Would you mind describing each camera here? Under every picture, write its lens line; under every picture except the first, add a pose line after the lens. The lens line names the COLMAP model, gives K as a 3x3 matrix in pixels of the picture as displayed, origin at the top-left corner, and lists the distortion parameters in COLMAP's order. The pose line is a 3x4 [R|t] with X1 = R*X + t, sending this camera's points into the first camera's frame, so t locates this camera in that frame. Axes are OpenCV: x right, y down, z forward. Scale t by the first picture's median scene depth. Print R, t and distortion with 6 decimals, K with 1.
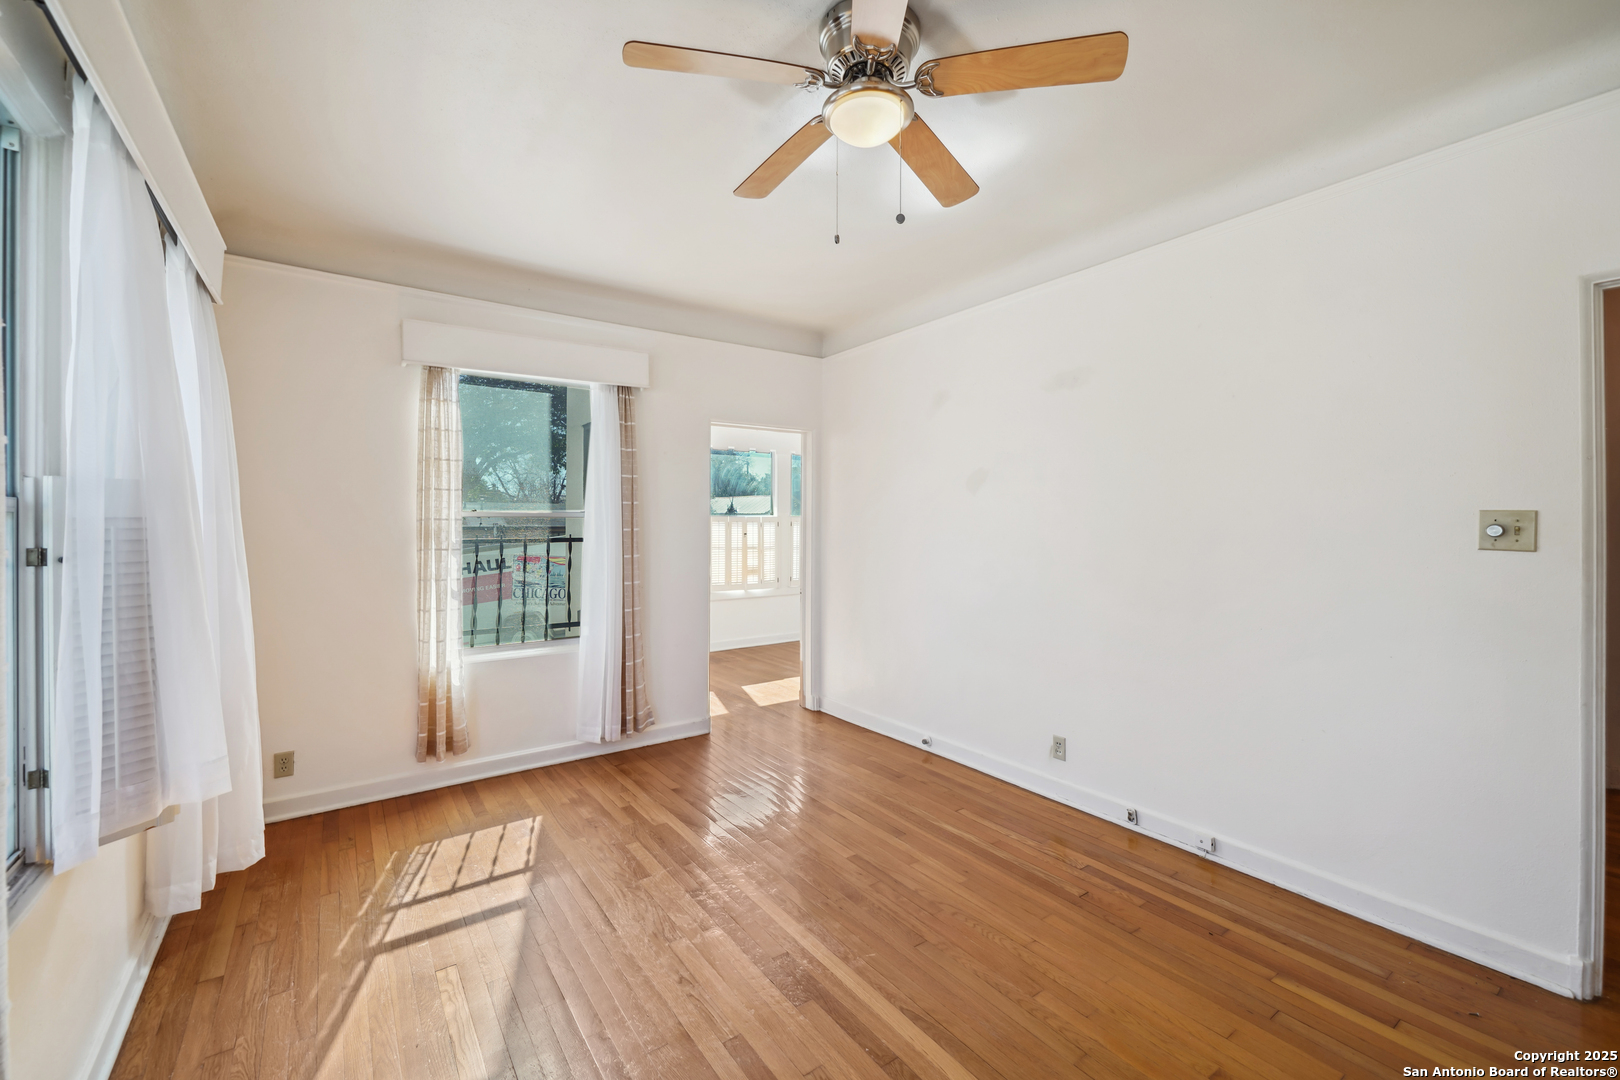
lens RADIAL K [[660.3, 0, 808.4], [0, 660.3, 518.5], [0, 0, 1]] dist [0.000271, -0.000184]
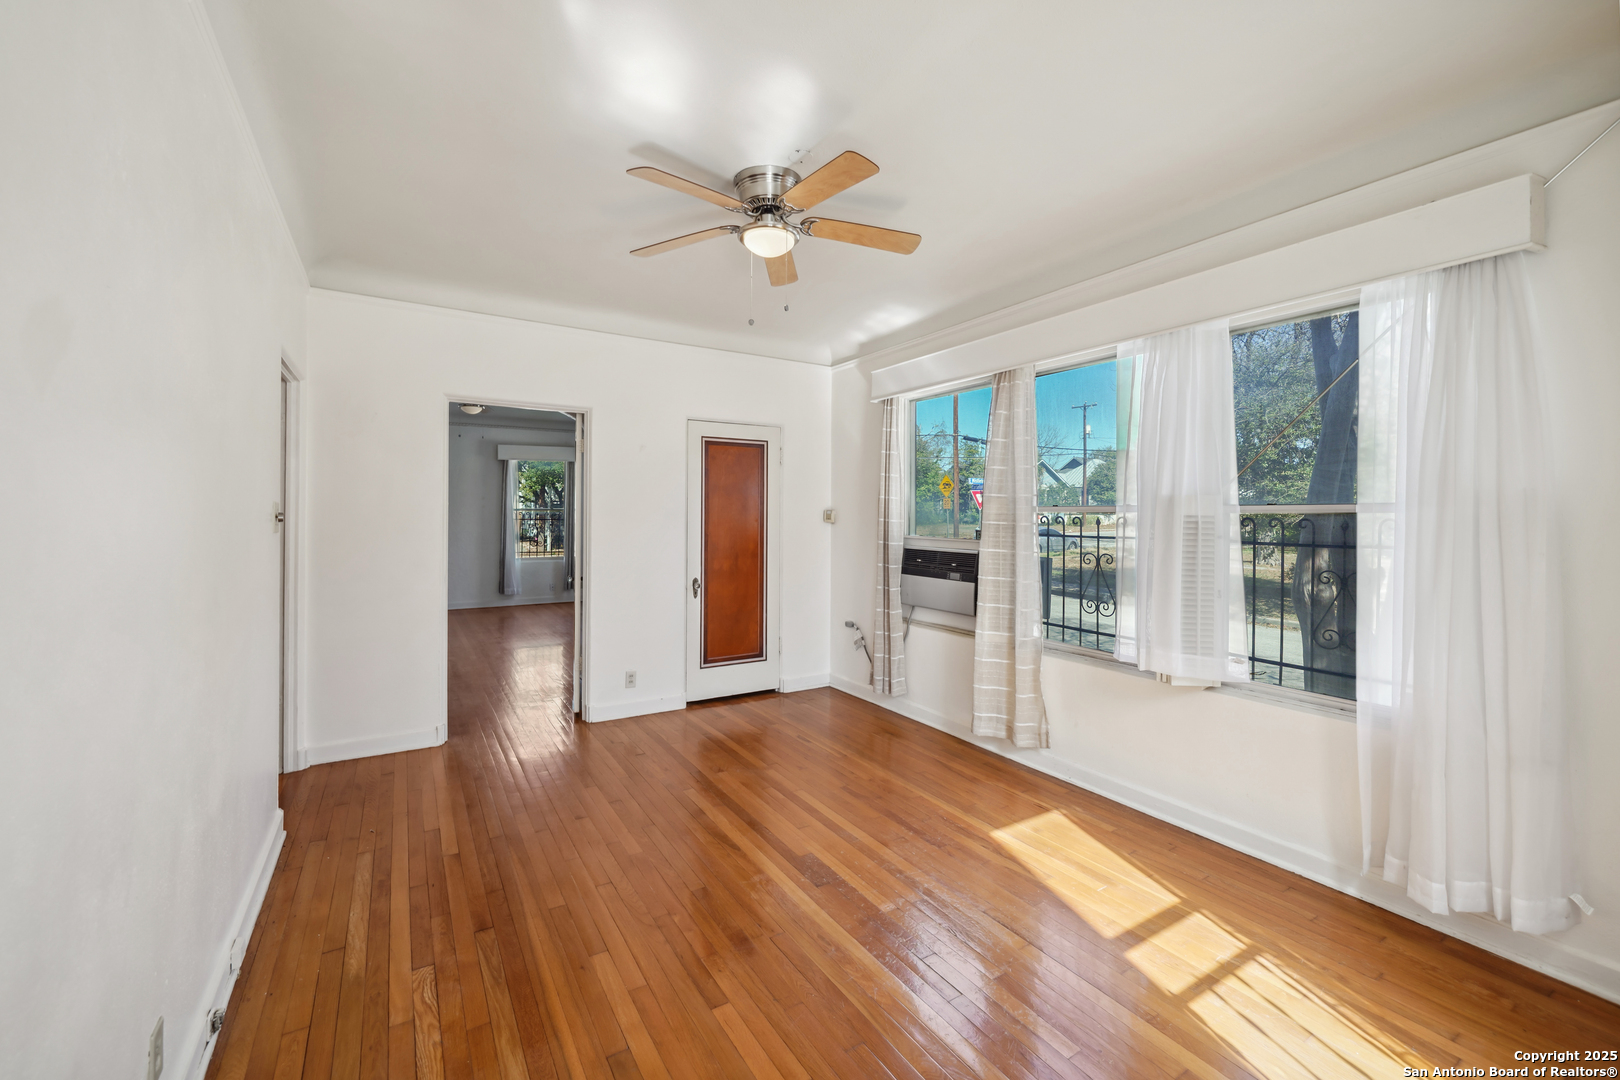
lens RADIAL K [[660.3, 0, 808.4], [0, 660.3, 518.5], [0, 0, 1]] dist [0.000271, -0.000184]
pose [[-0.997945, -0.006378, 0.063761, -0.071905], [-0.006396, 0.999980, -0.000083, 0.011125], [-0.063759, -0.000491, -0.997965, 1.814067]]
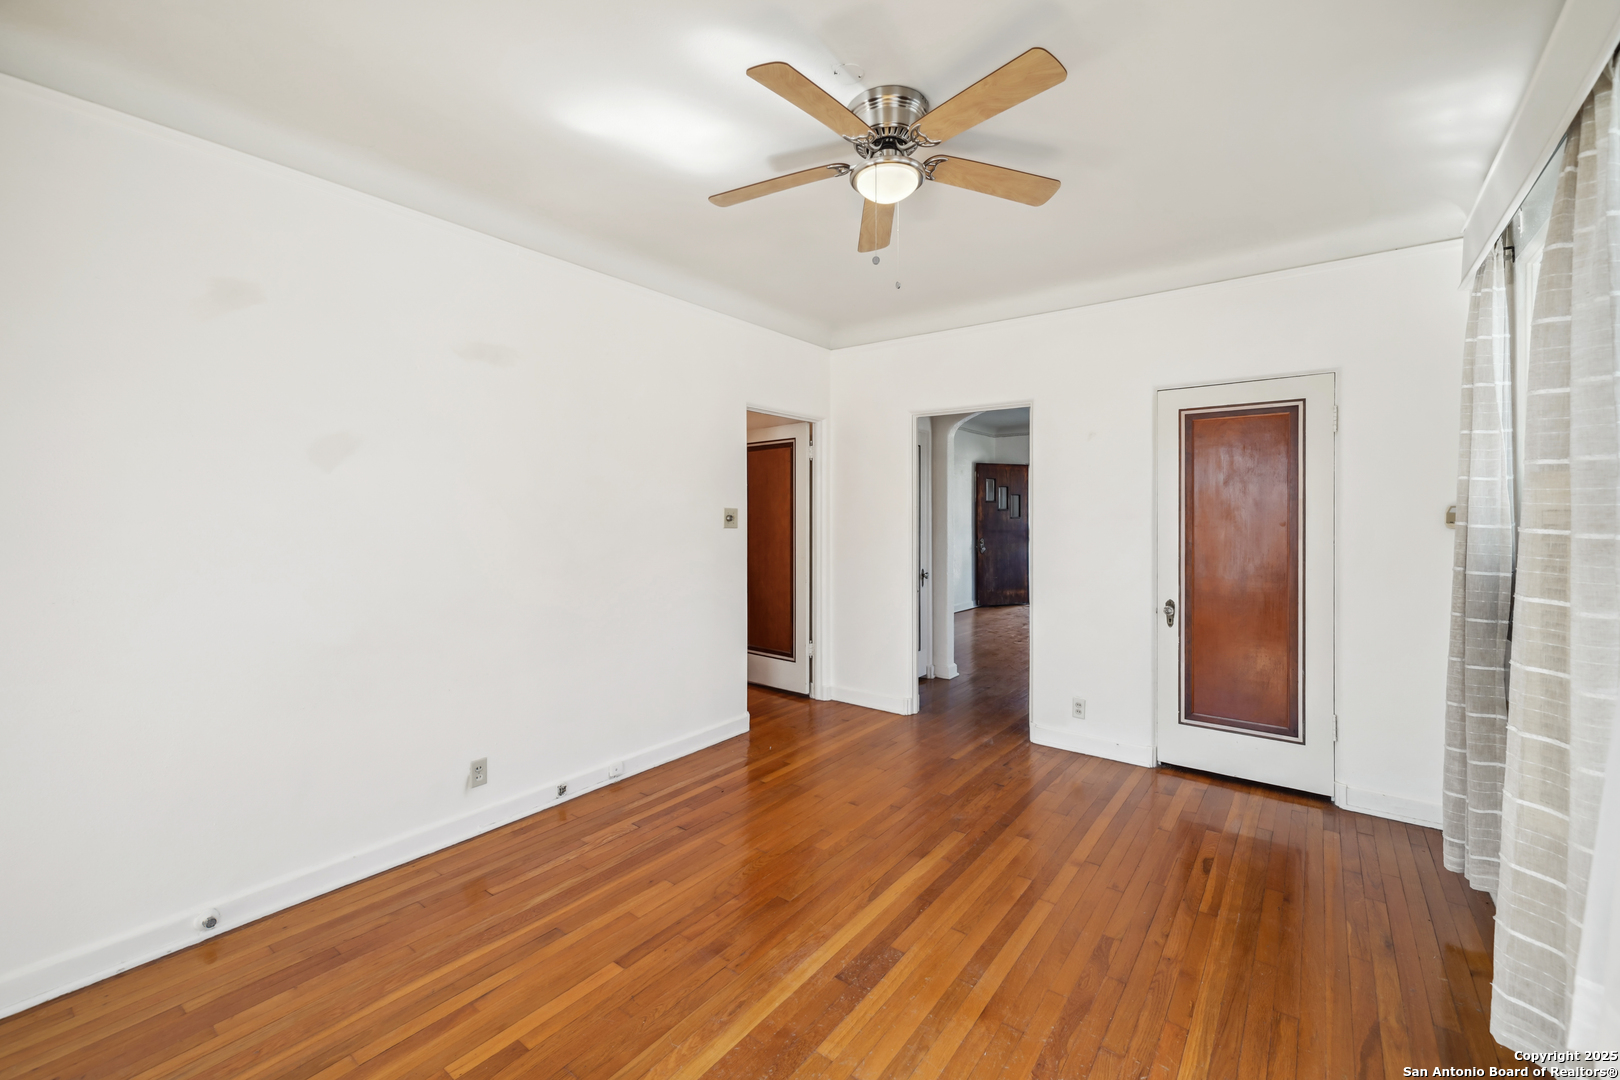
lens RADIAL K [[660.3, 0, 808.4], [0, 660.3, 518.5], [0, 0, 1]] dist [0.000271, -0.000184]
pose [[-0.294165, -0.001826, 0.955753, -0.761000], [-0.004507, 0.999990, 0.000523, 0.012251], [-0.955744, -0.004154, -0.294170, 1.104521]]
